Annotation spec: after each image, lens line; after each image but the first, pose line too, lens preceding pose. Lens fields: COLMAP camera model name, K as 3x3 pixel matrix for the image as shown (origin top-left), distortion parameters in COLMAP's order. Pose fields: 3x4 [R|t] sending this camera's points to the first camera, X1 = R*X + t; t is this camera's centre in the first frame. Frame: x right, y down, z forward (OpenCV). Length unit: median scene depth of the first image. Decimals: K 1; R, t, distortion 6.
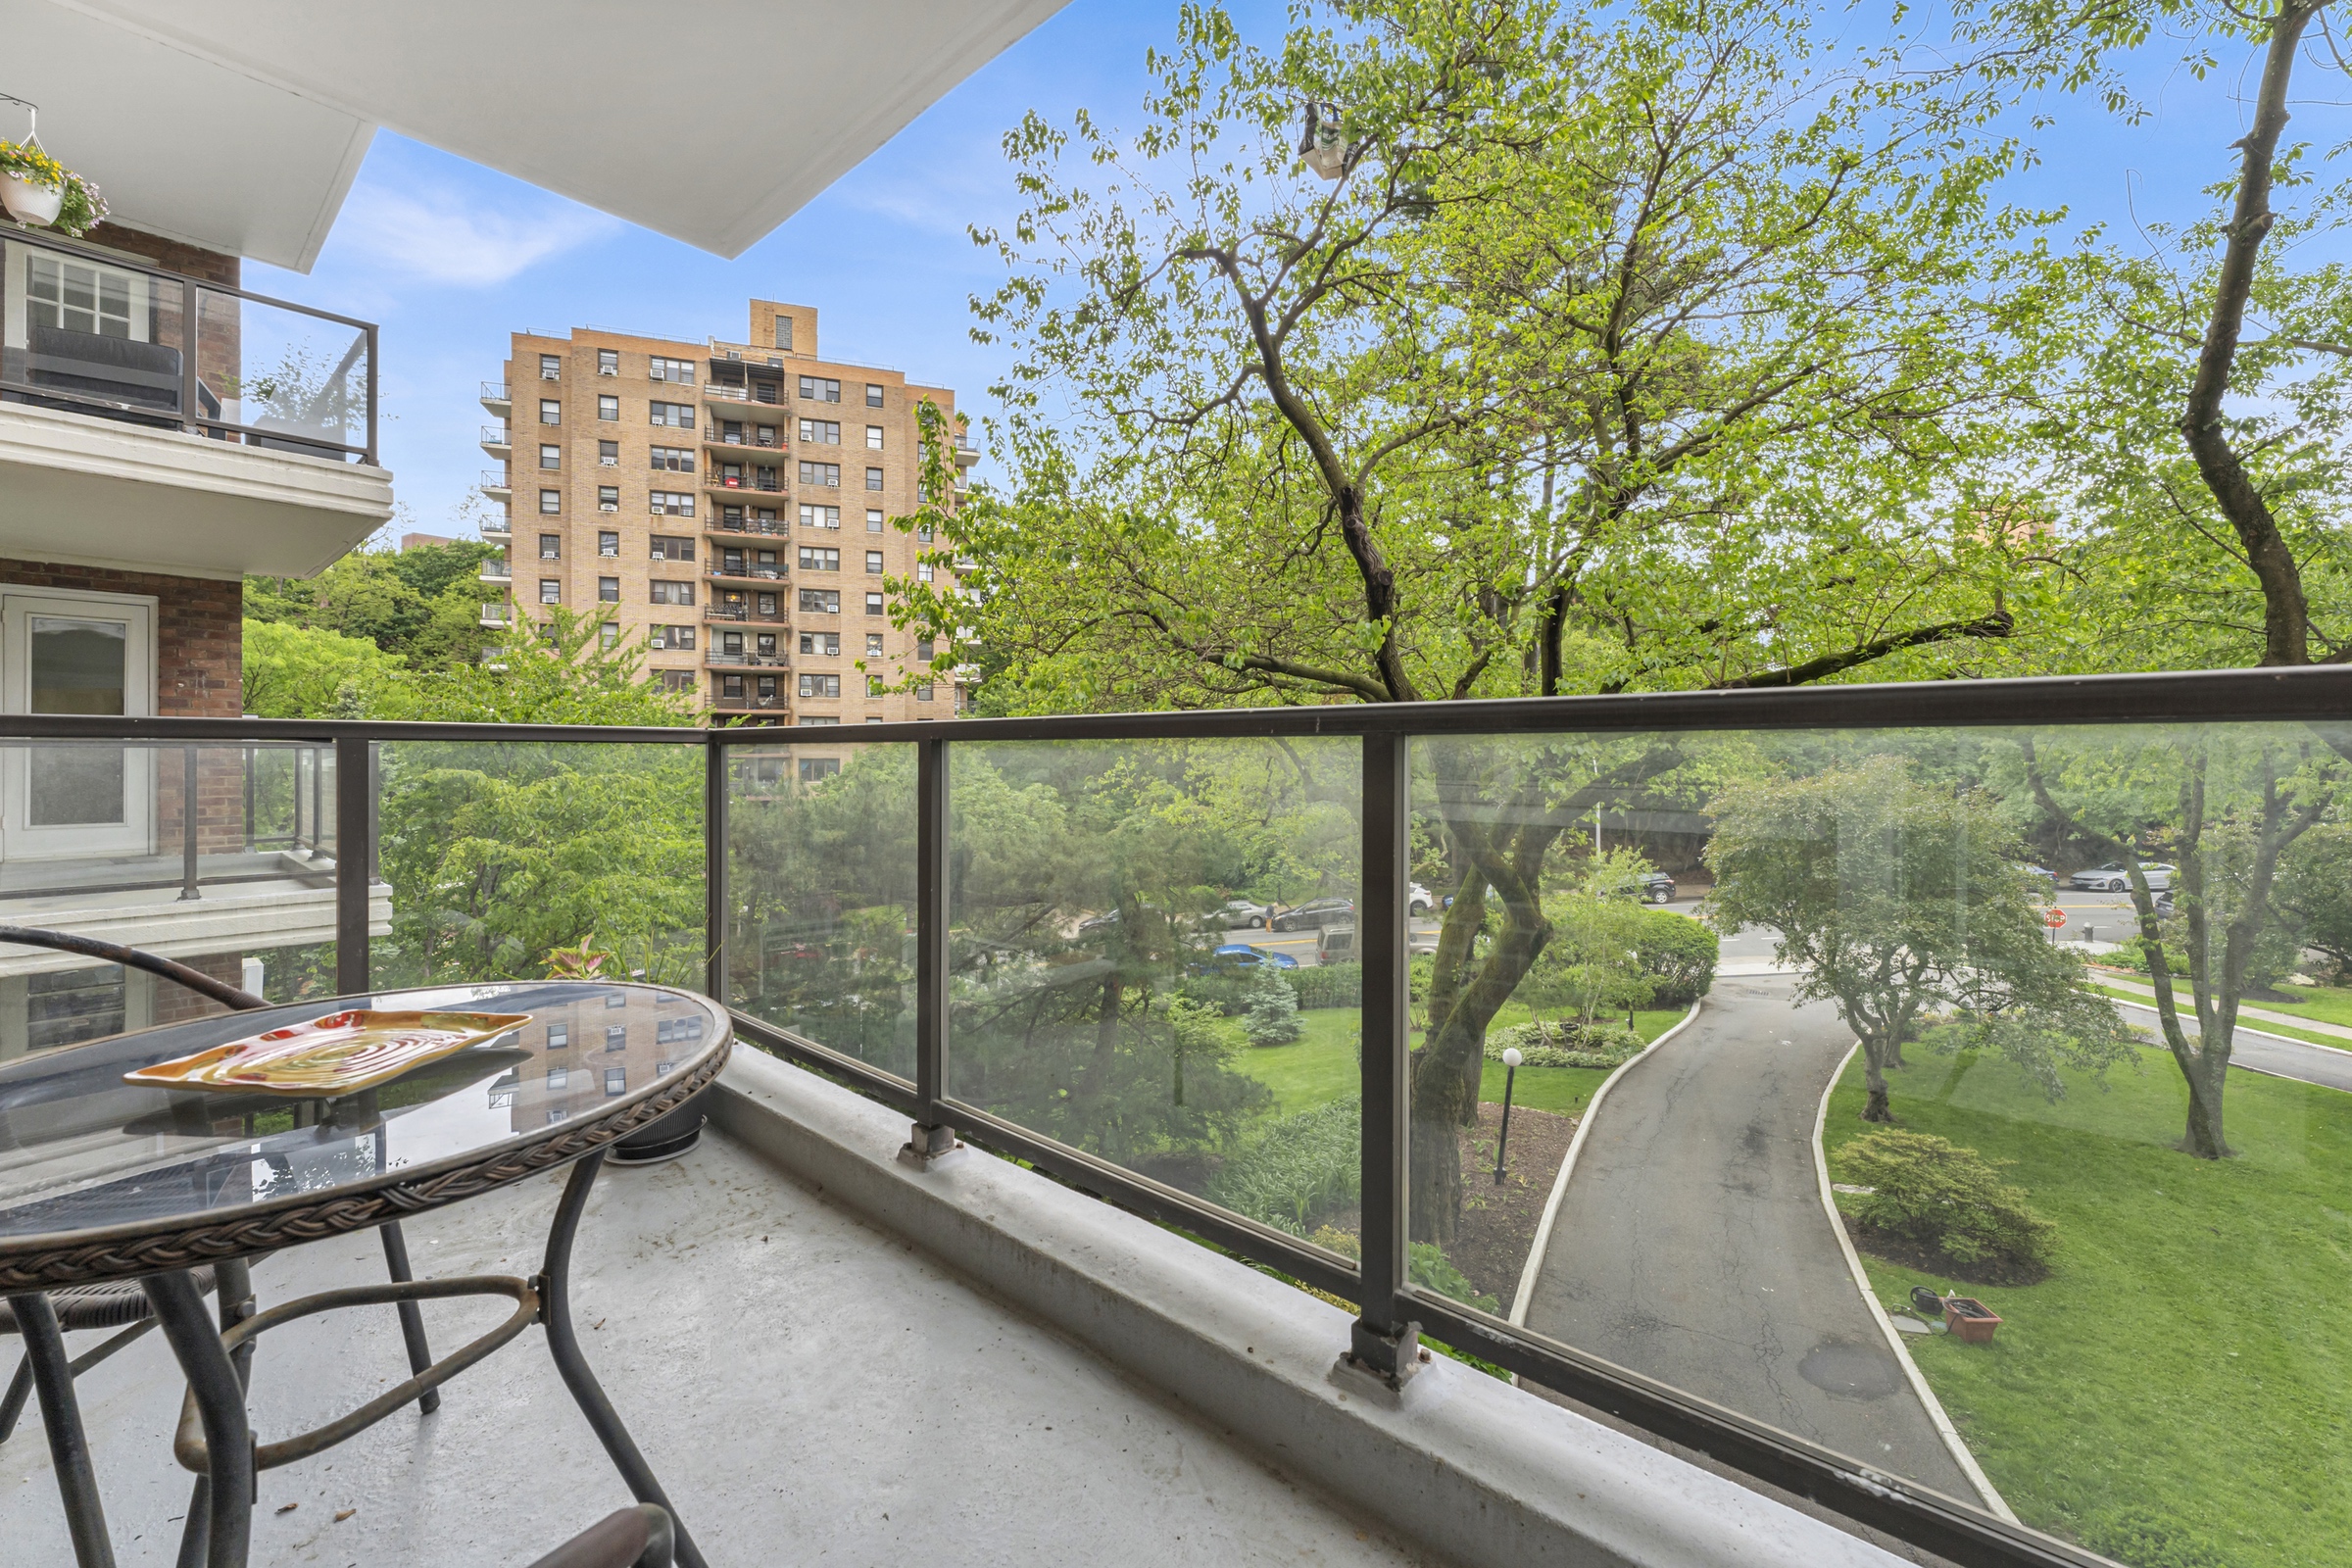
lens RADIAL K [[958.2, 0, 1168.8], [0, 958.2, 751.8], [0, 0, 1]] dist [-0.000061, 0.000126]
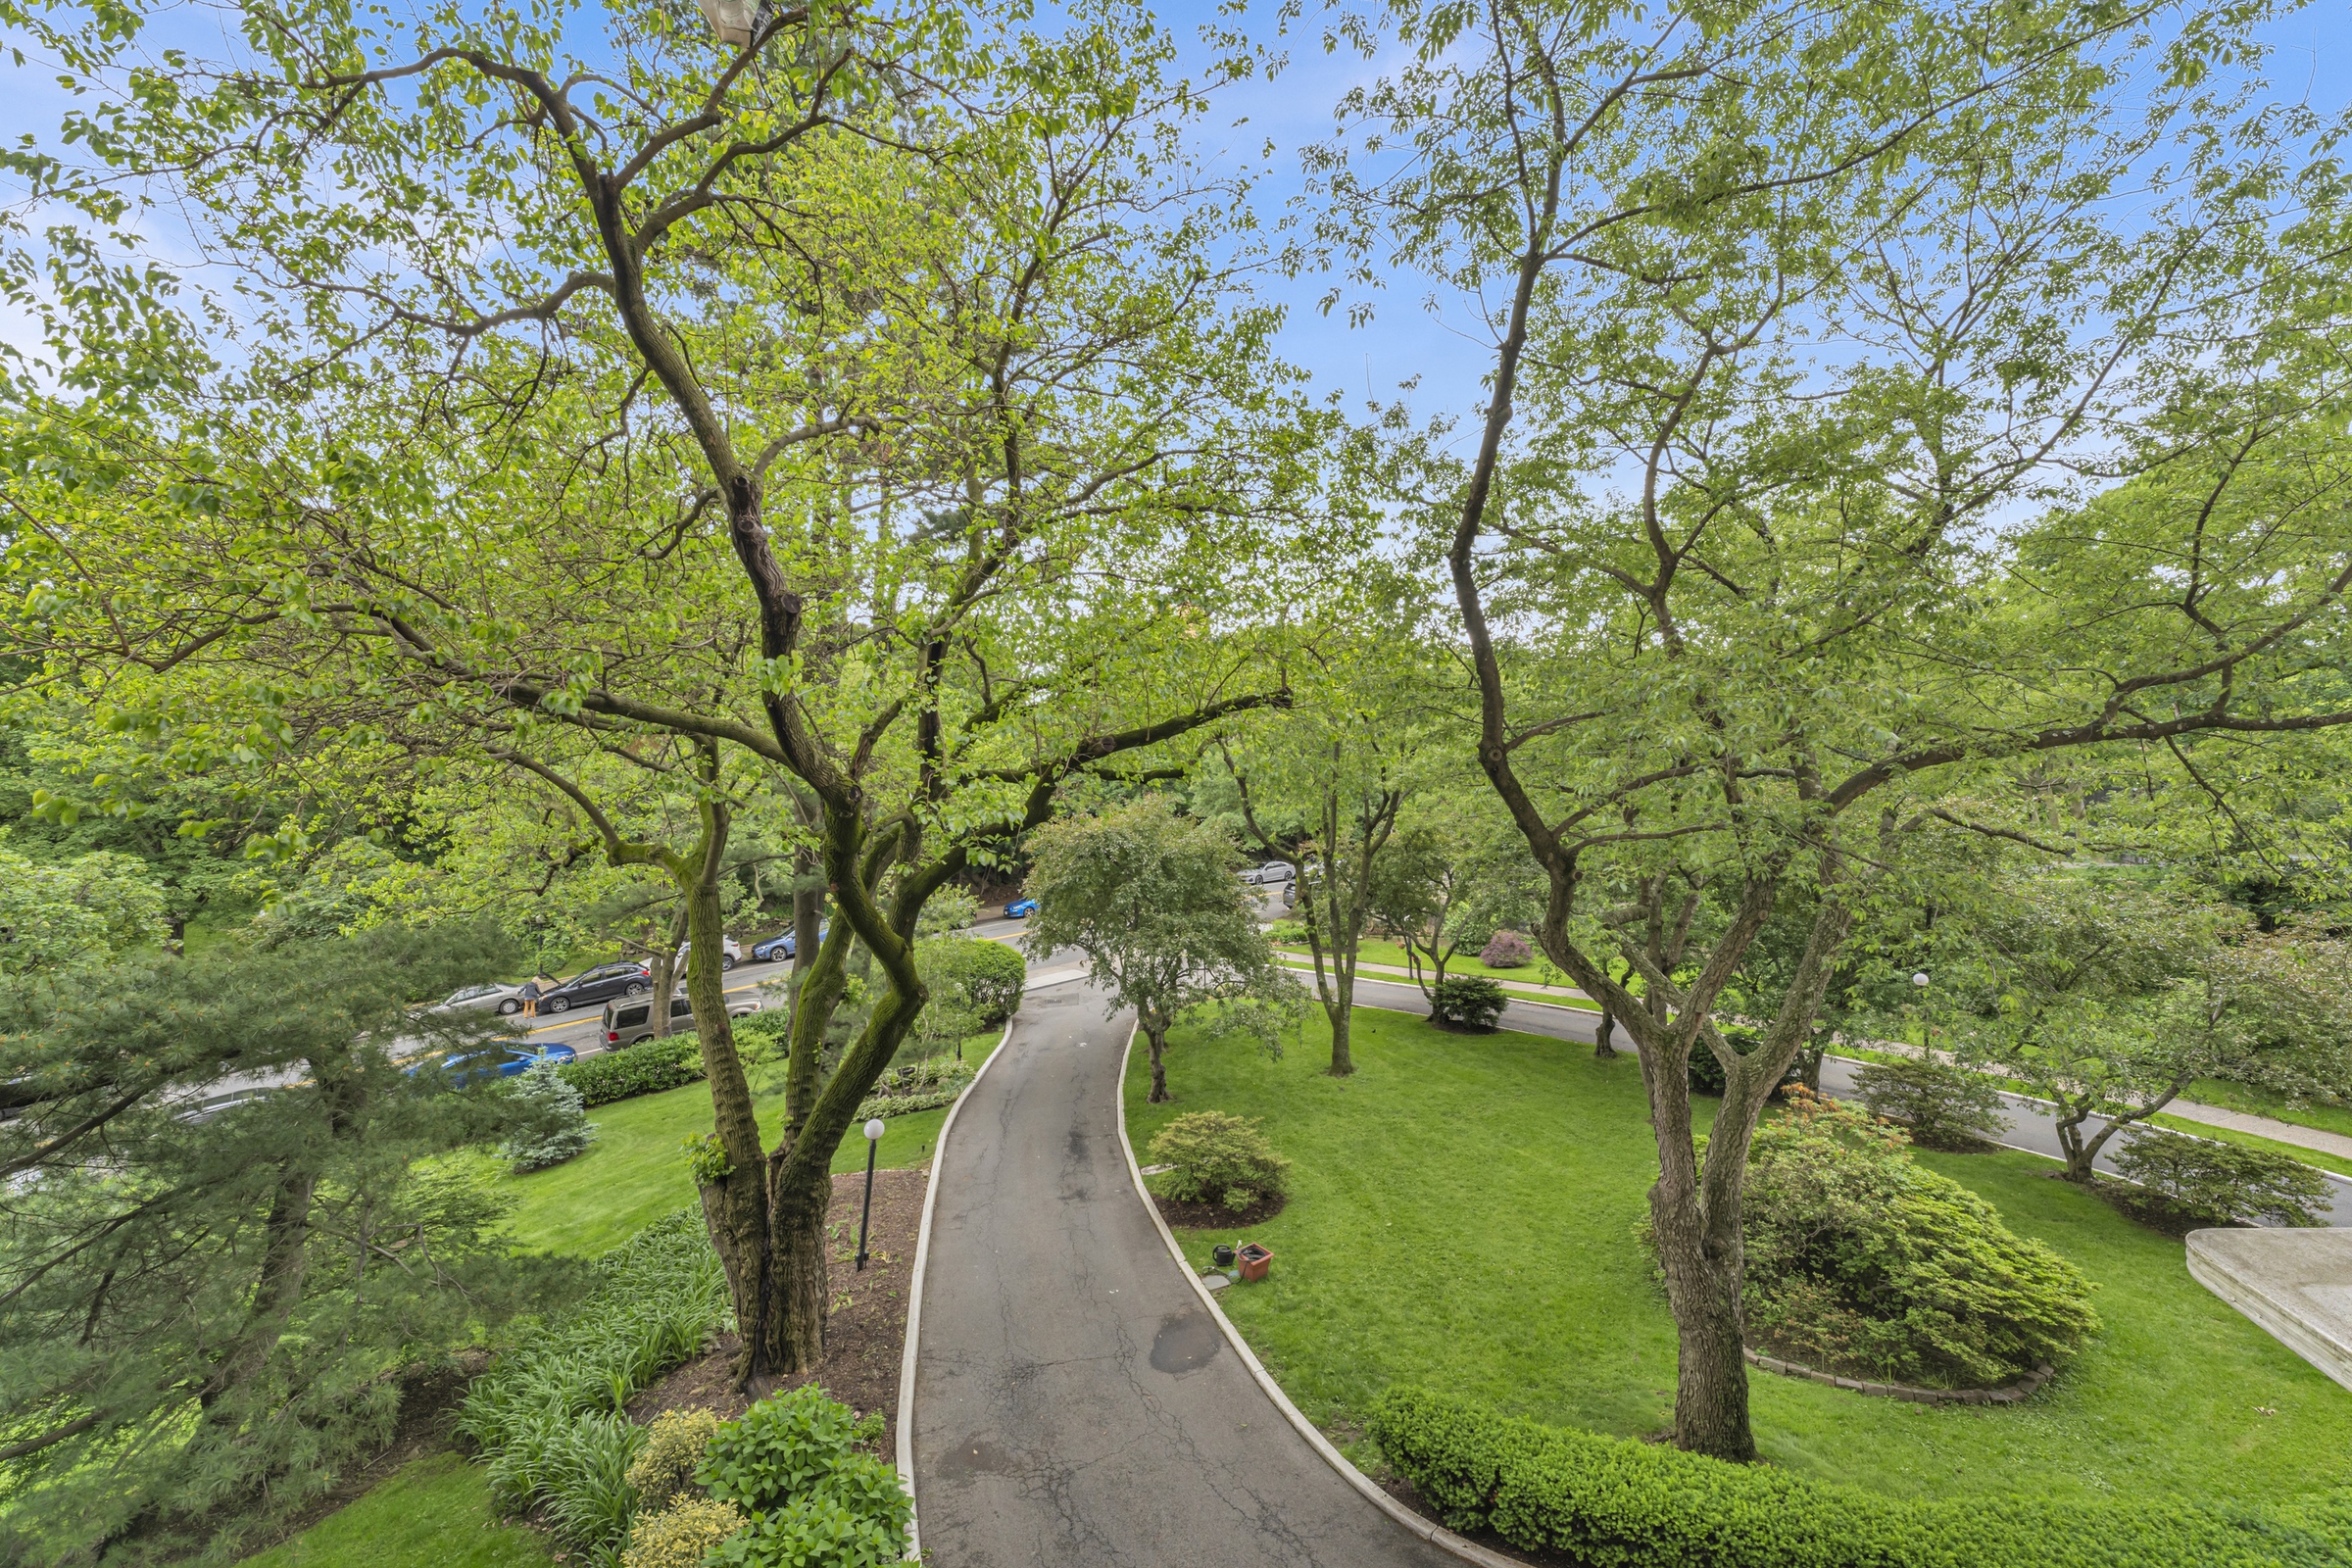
lens RADIAL K [[958.2, 0, 1178.3], [0, 958.2, 783.3], [0, 0, 1]] dist [-0.000061, 0.000126]
pose [[0.756663, -0.009042, 0.653743, -0.039734], [0.009348, 0.999952, 0.003011, -0.028999], [-0.653738, 0.003833, 0.756711, 0.173249]]
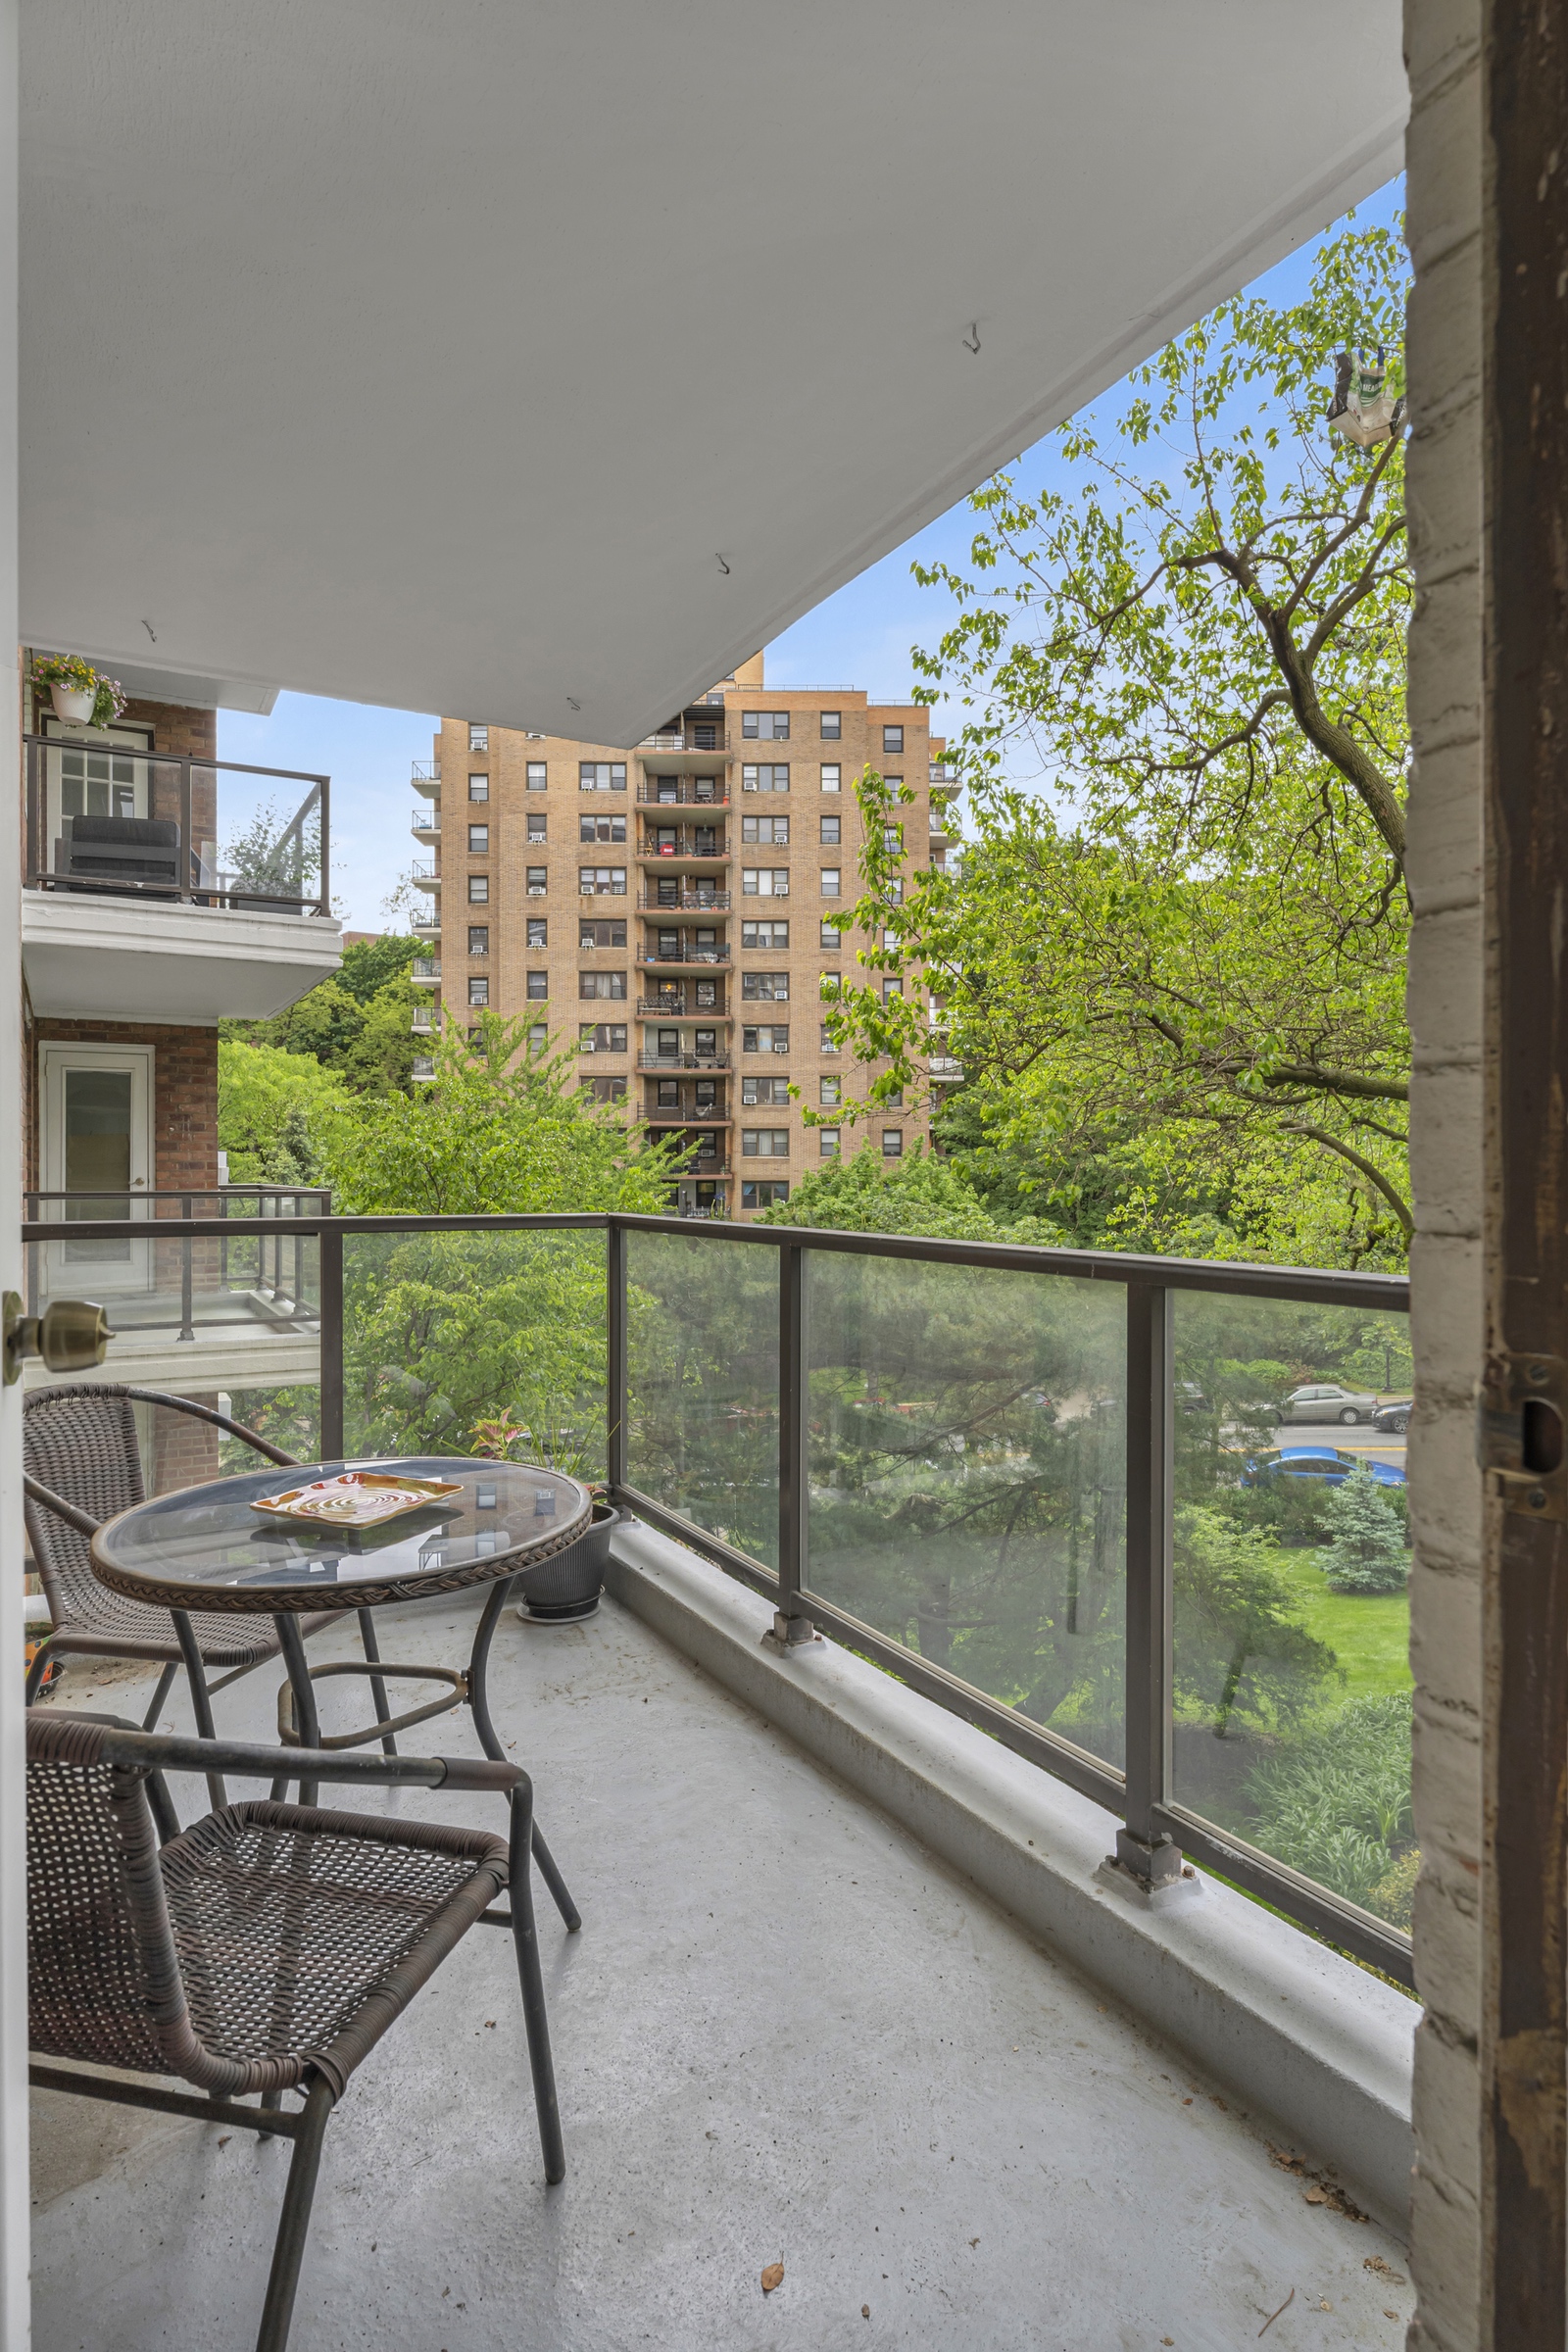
lens RADIAL K [[1273.6, 0, 787.0], [0, 1273.6, 1170.3], [0, 0, 1]] dist [-0.001419, -0.001264]
pose [[0.944078, -0.000129, -0.329723, 0.047133], [0.000805, 0.999998, 0.001916, -0.022275], [0.329722, -0.002074, 0.944076, -0.071118]]
